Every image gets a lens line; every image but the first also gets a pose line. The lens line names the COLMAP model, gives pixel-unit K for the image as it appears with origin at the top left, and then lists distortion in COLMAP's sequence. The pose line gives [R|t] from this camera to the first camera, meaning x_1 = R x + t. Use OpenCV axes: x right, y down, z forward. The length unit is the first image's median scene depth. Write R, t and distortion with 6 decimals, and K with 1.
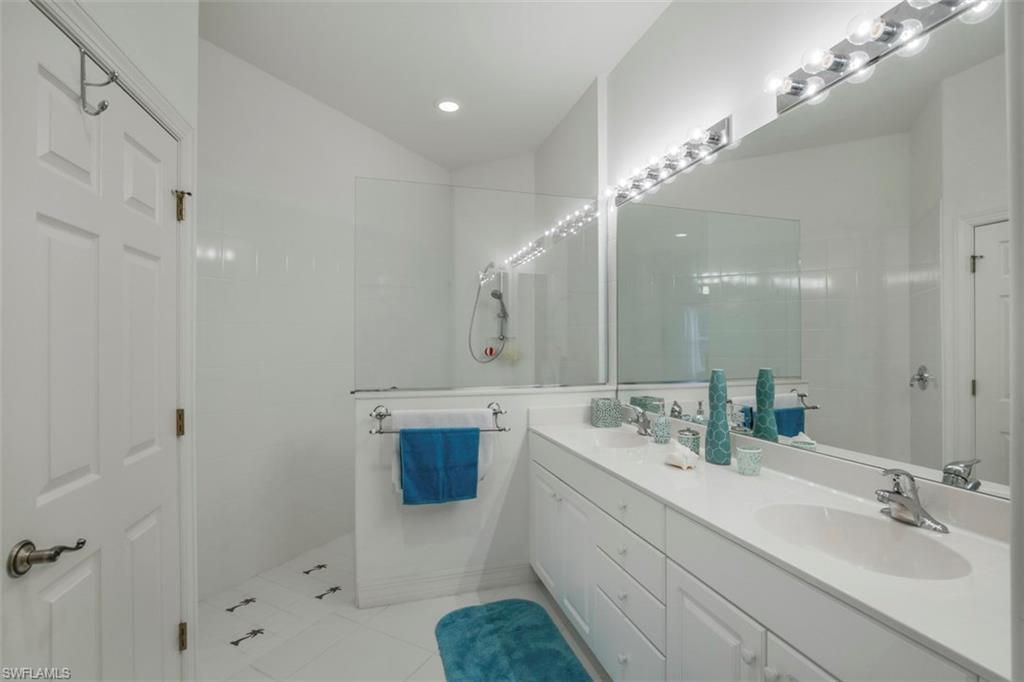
lens RADIAL K [[456.9, 0, 512.0], [0, 456.9, 341.0], [0, 0, 1]] dist [-0.012055, 0.000947]
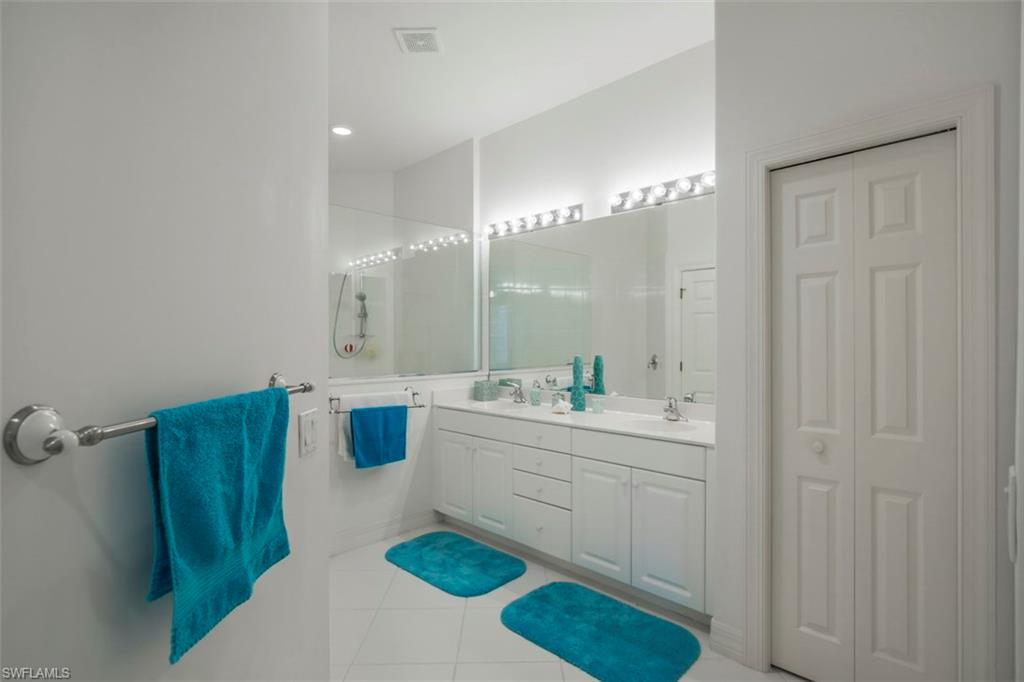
lens RADIAL K [[470.9, 0, 507.6], [0, 470.9, 344.1], [0, 0, 1]] dist [-0.014496, -0.000175]
pose [[0.889548, -0.004989, 0.456815, -0.403674], [-0.000564, 0.999928, 0.012019, -0.000511], [-0.456842, -0.010949, 0.889481, -0.302729]]
